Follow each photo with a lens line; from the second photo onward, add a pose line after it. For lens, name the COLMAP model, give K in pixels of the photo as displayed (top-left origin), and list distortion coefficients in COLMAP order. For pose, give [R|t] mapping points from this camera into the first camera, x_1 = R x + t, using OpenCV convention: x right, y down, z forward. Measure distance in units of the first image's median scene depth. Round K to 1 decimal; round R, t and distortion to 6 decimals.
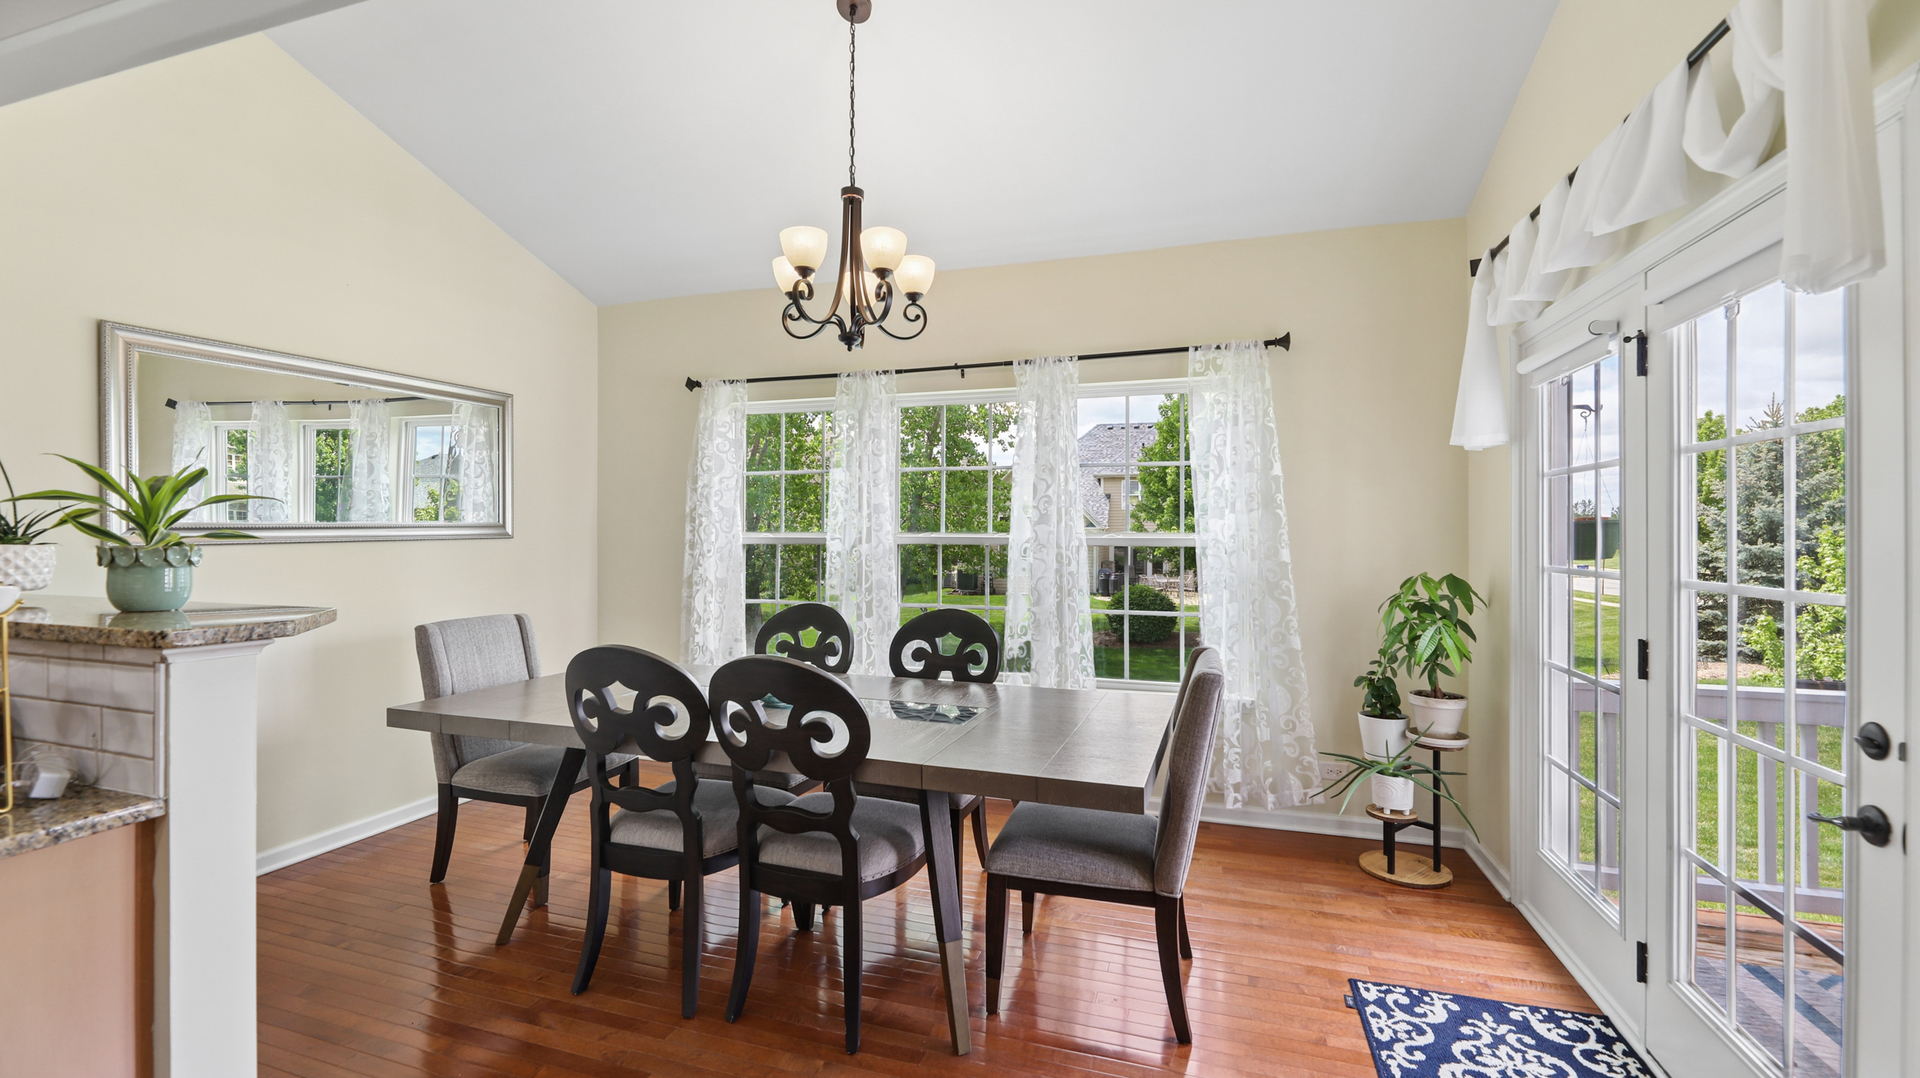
lens RADIAL K [[777.2, 0, 963.0], [0, 777.2, 538.8], [0, 0, 1]] dist [-0.001670, -0.001272]
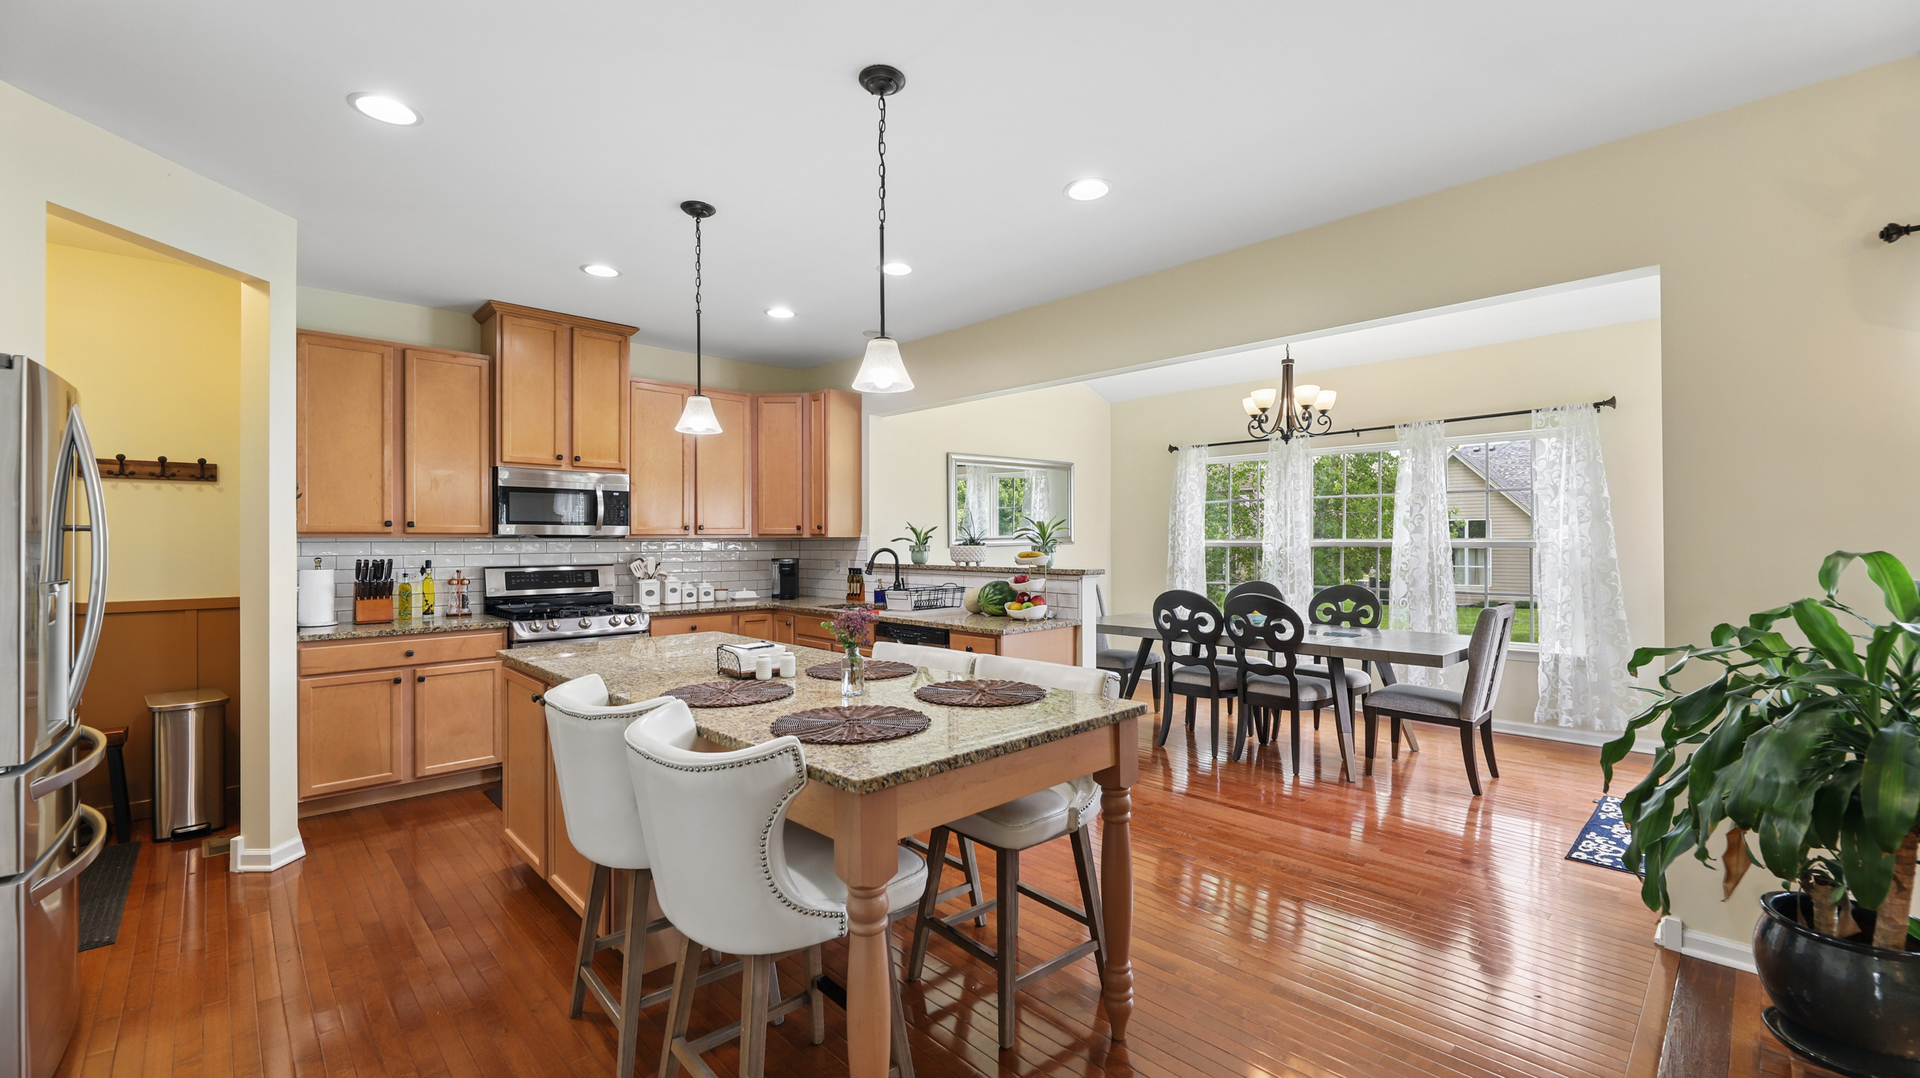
lens RADIAL K [[780.1, 0, 960.0], [0, 780.1, 539.0], [0, 0, 1]] dist [0.002247, -0.004170]
pose [[0.880484, -0.006759, -0.474027, 0.054225], [0.002385, 0.999949, -0.009828, 0.007765], [0.474070, 0.007523, 0.880455, -1.061569]]
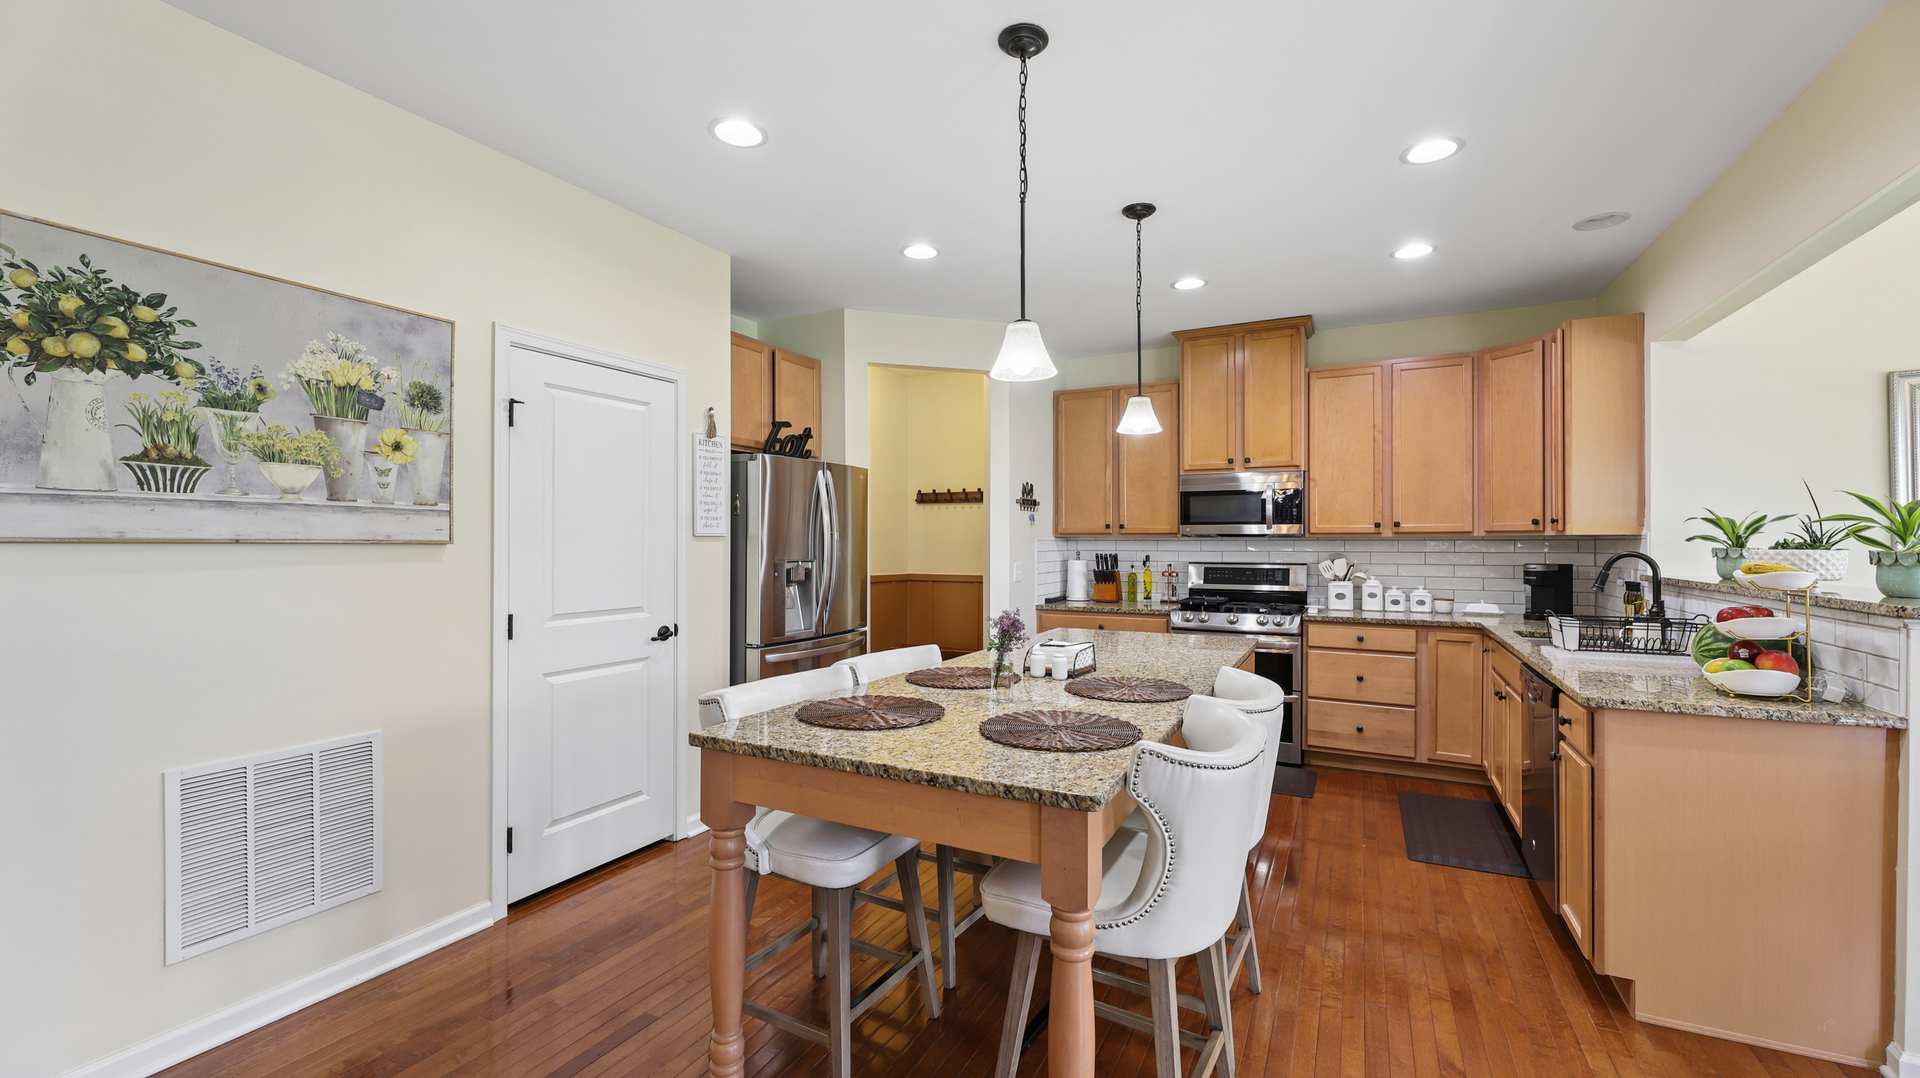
lens RADIAL K [[777.2, 0, 963.0], [0, 777.2, 538.8], [0, 0, 1]] dist [-0.001670, -0.001272]
pose [[-0.169807, -0.005141, -0.985464, 0.362780], [-0.006738, 0.999969, -0.004056, 0.002211], [0.985454, 0.005951, -0.169837, -0.262976]]
